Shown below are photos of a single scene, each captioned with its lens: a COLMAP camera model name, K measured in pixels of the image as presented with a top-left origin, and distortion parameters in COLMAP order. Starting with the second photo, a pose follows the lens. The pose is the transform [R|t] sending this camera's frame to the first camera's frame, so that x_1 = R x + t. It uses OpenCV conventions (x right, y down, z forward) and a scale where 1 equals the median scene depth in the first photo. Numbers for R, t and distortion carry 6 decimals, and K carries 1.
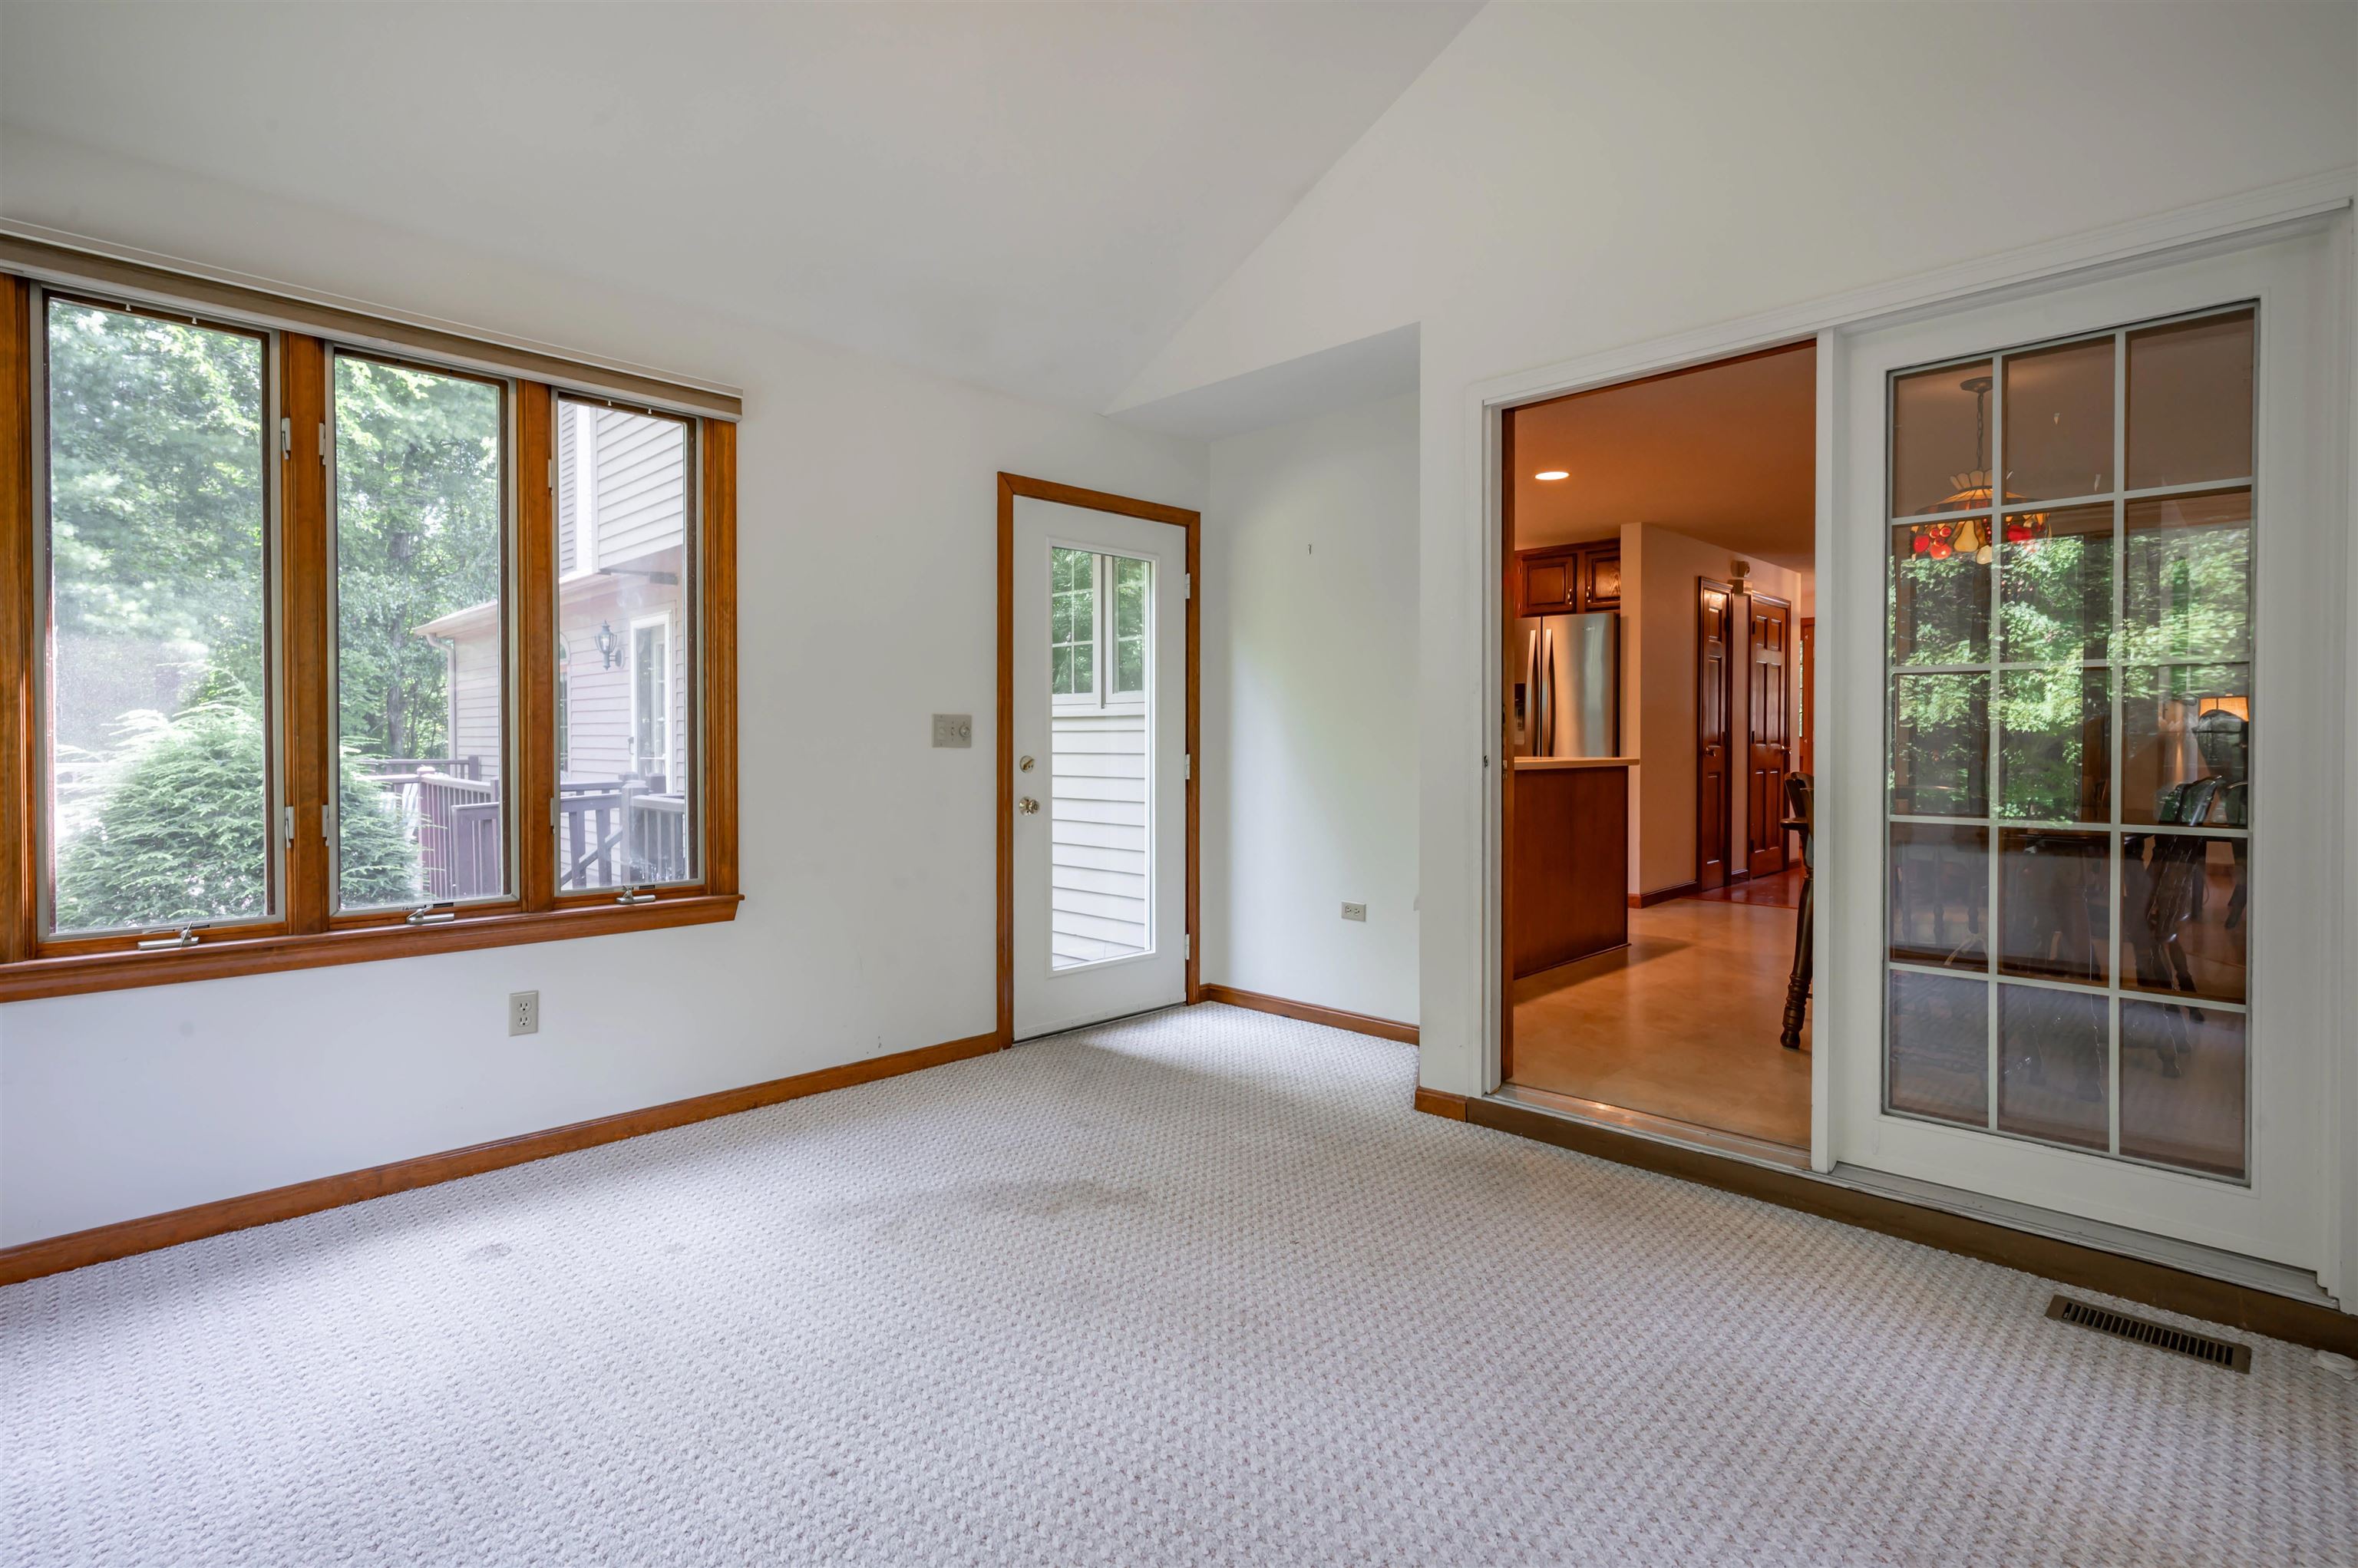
lens RADIAL K [[1154.6, 0, 1161.1], [0, 1154.6, 776.2], [0, 0, 1]] dist [-0.006047, 0.004561]
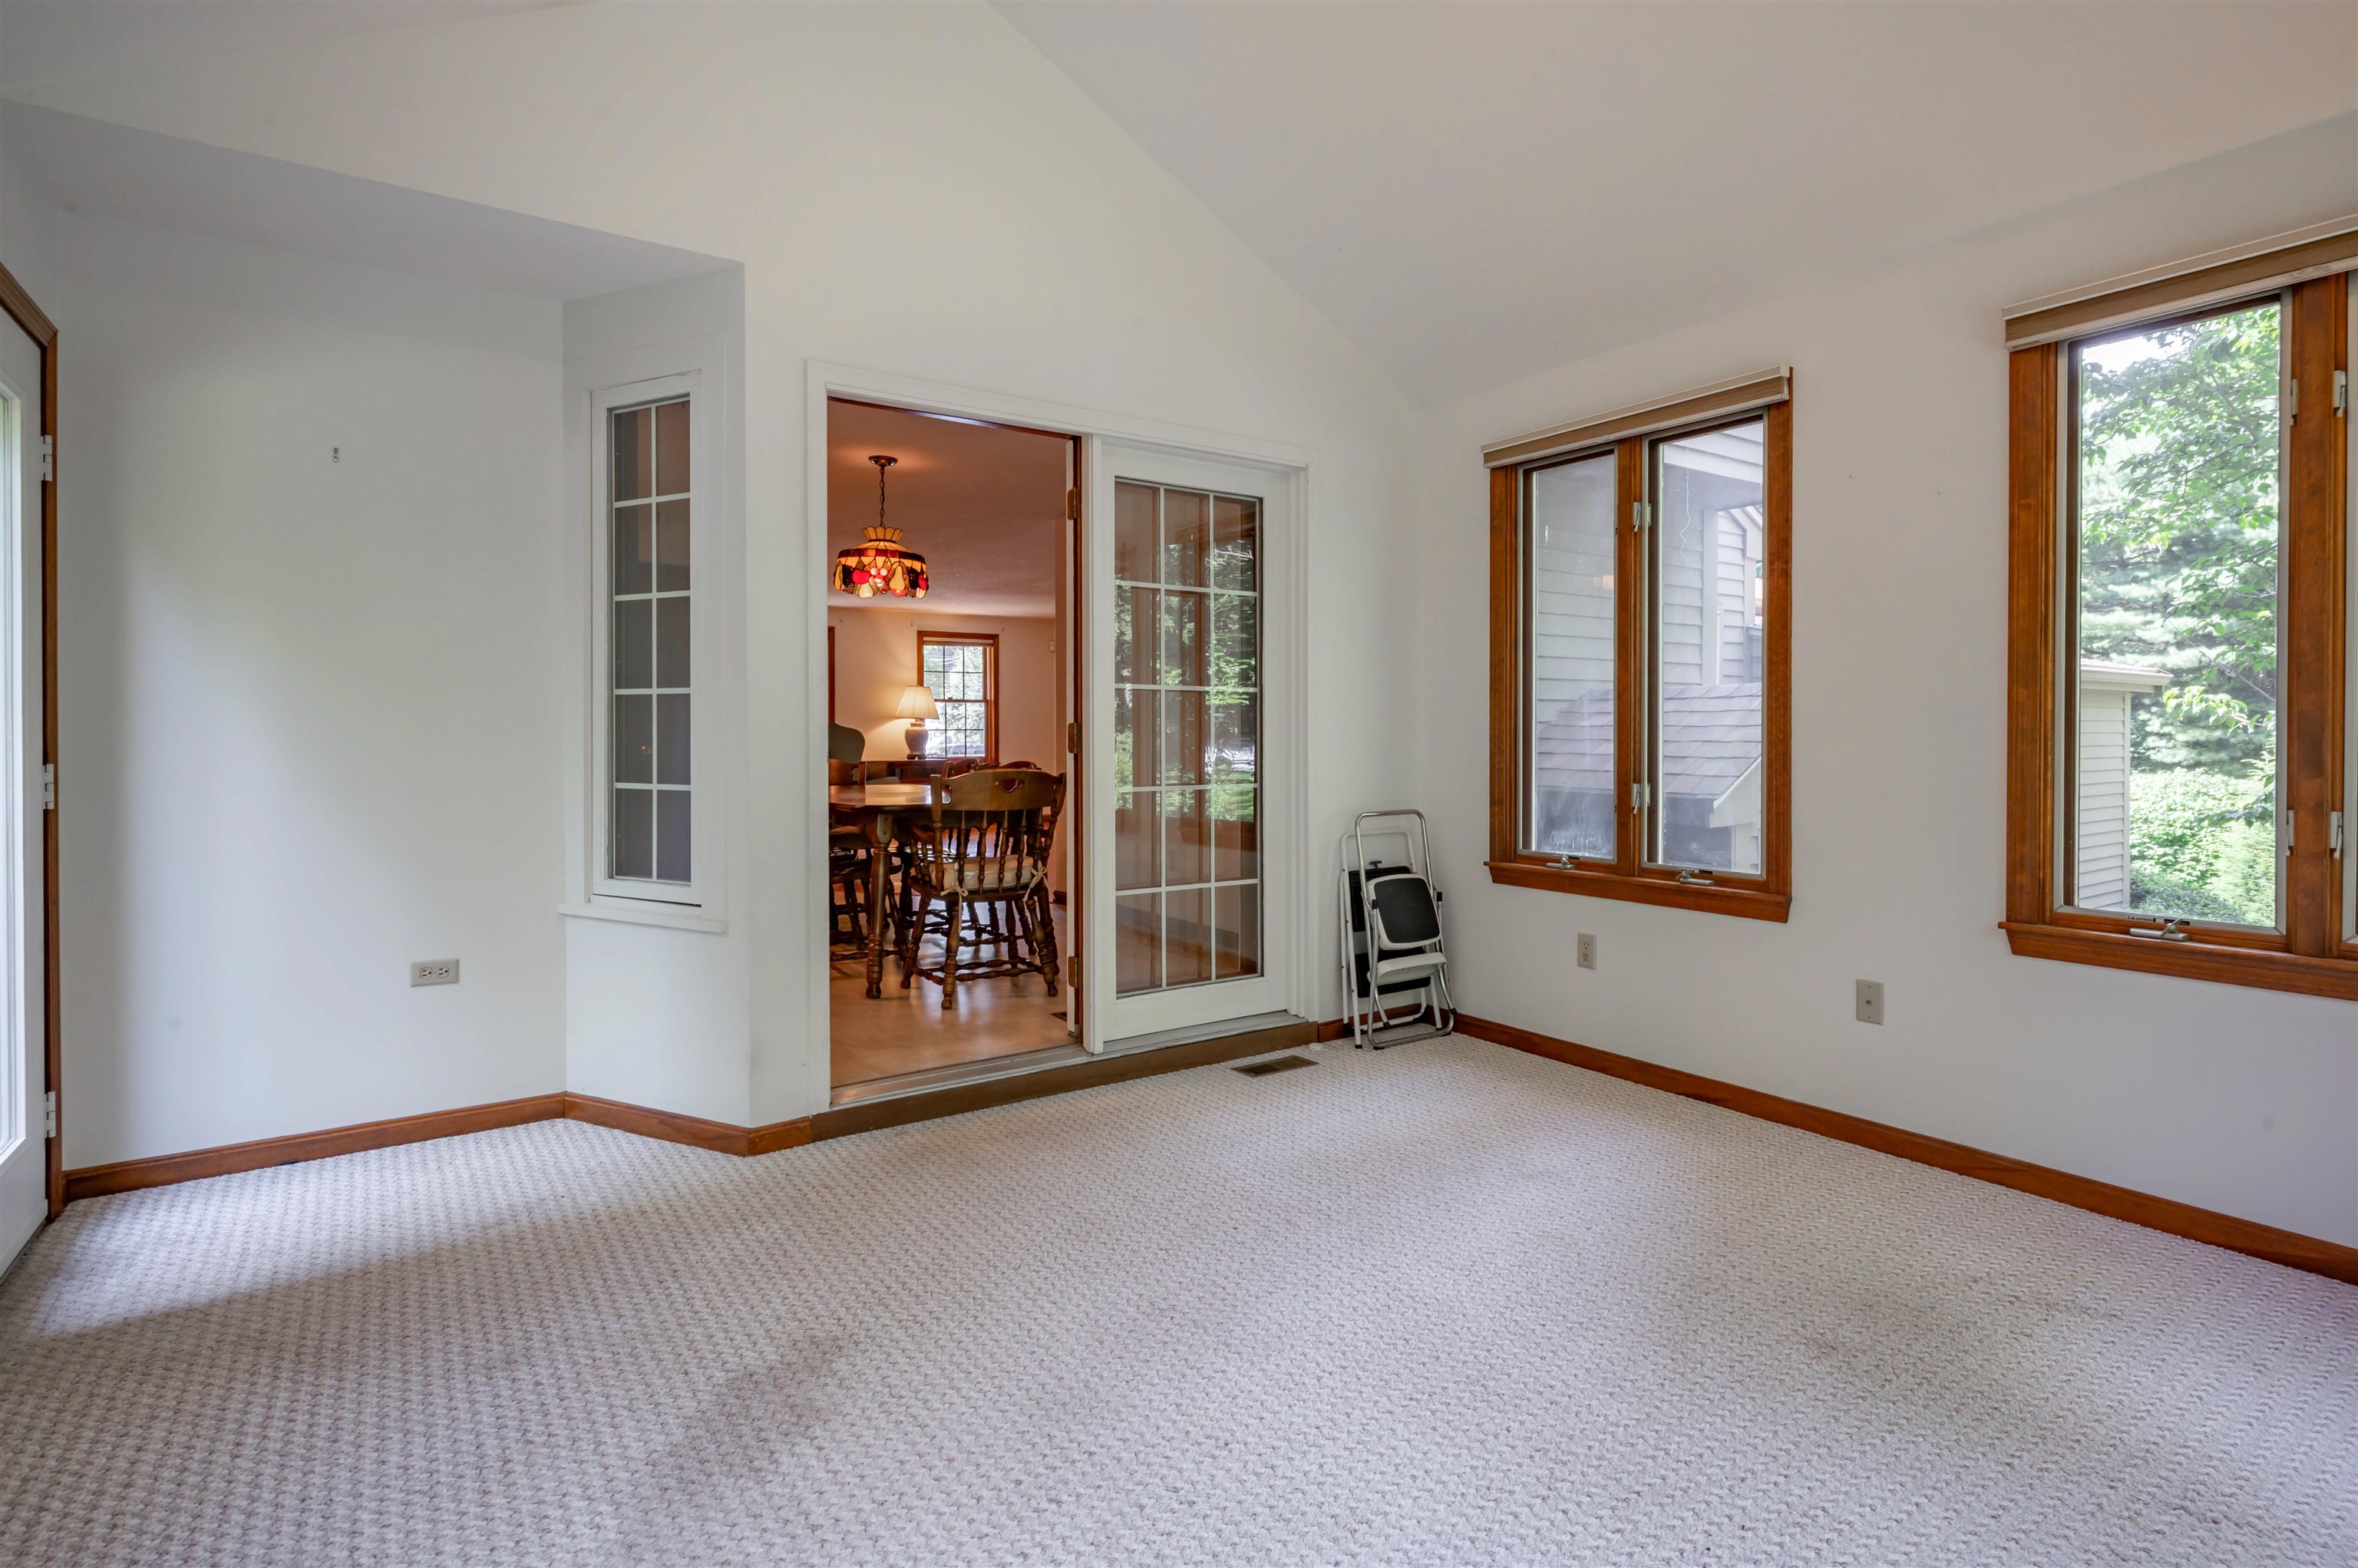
lens RADIAL K [[1154.6, 0, 1190.2], [0, 1154.6, 740.2], [0, 0, 1]] dist [-0.006047, 0.004561]
pose [[0.171045, -0.004688, 0.985252, -0.674799], [0.033285, 0.999445, -0.001023, -0.017409], [-0.984701, 0.032969, 0.171106, 0.589392]]
